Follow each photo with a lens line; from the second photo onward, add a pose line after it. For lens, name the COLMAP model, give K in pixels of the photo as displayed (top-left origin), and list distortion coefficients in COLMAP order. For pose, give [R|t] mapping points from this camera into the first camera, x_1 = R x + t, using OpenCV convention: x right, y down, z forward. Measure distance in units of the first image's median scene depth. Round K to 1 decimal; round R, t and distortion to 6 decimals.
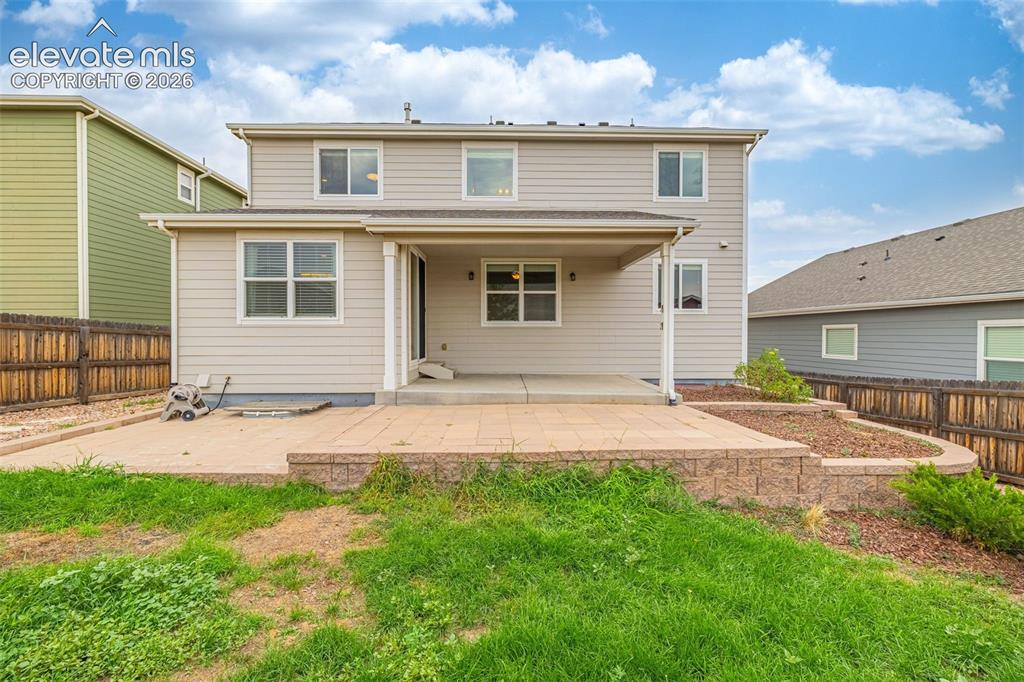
lens RADIAL K [[436.8, 0, 509.6], [0, 436.8, 339.9], [0, 0, 1]] dist [0.001219, -0.000272]
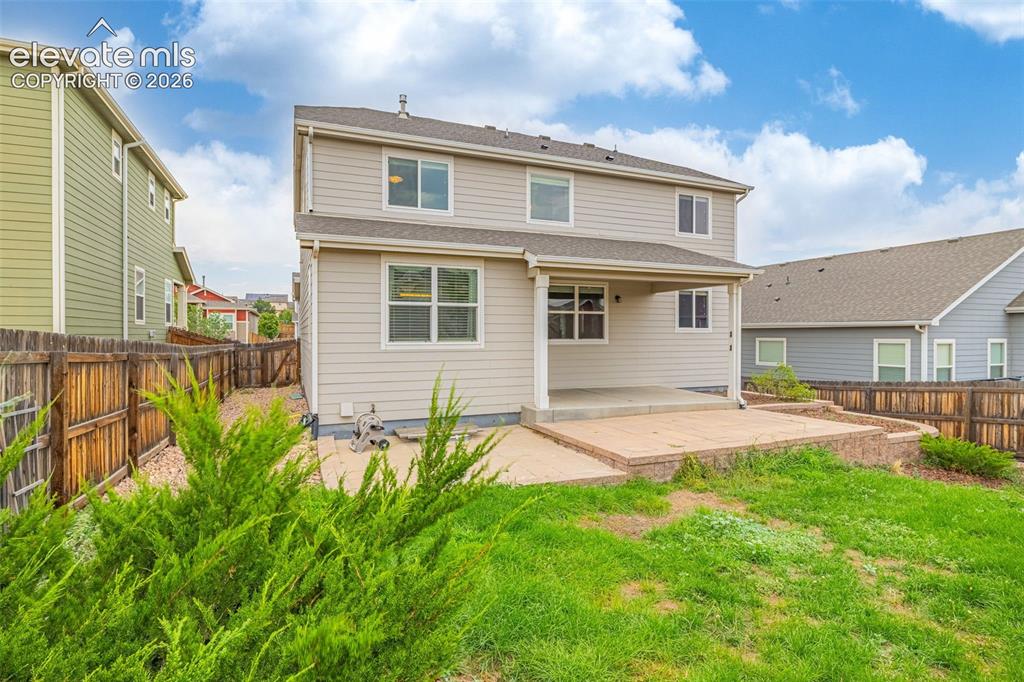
lens RADIAL K [[531.2, 0, 512.0], [0, 531.2, 341.0], [0, 0, 1]] dist [-0.002298, -0.000882]
pose [[0.927949, -0.006056, 0.372658, -0.786207], [0.005348, 0.999981, 0.002933, -0.056037], [-0.372669, -0.000729, 0.927964, -0.197559]]
